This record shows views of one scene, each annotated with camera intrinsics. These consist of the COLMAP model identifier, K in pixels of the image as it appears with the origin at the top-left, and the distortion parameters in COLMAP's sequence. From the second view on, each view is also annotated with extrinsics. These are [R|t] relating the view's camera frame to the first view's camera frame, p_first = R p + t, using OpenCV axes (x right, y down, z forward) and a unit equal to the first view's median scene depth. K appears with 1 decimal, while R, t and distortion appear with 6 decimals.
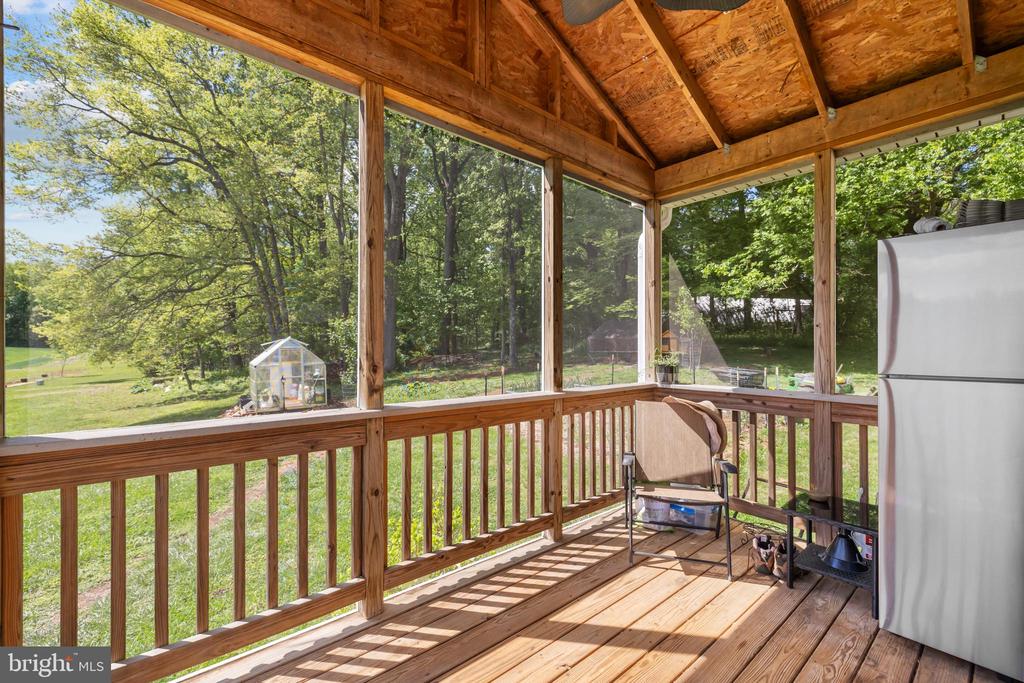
lens RADIAL K [[434.7, 0, 512.0], [0, 434.7, 341.5], [0, 0, 1]] dist [0.000002, 0.000041]
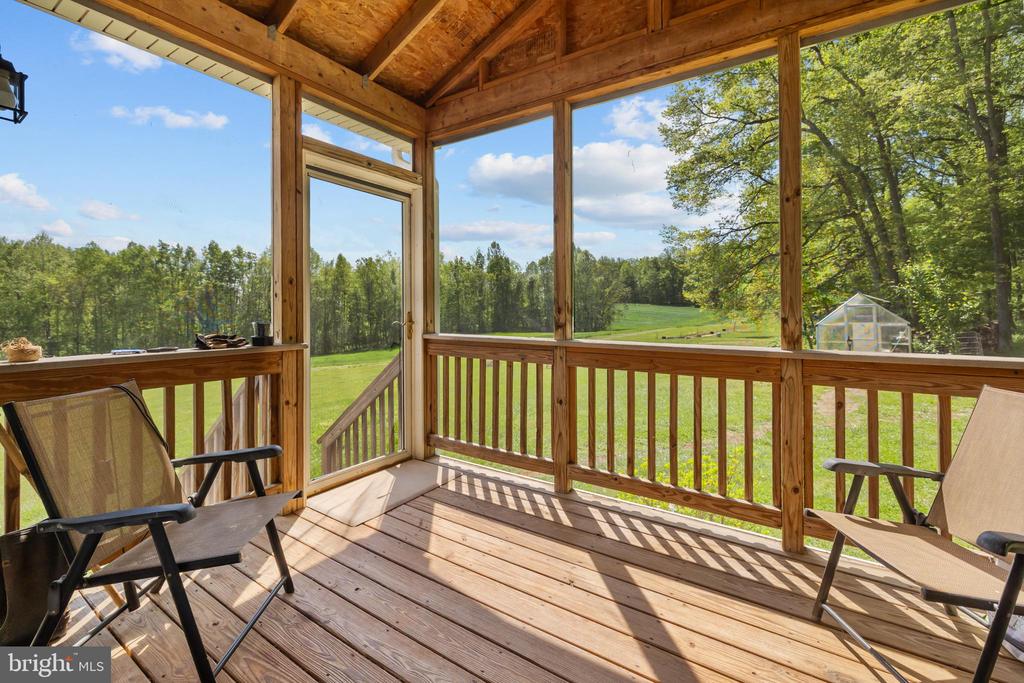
lens RADIAL K [[445.7, 0, 512.6], [0, 445.7, 307.7], [0, 0, 1]] dist [-0.000758, -0.000058]
pose [[0.273840, -0.003774, -0.961768, 0.890920], [0.014304, 0.999898, 0.000149, 0.047389], [0.961669, -0.013798, 0.273866, 0.438254]]
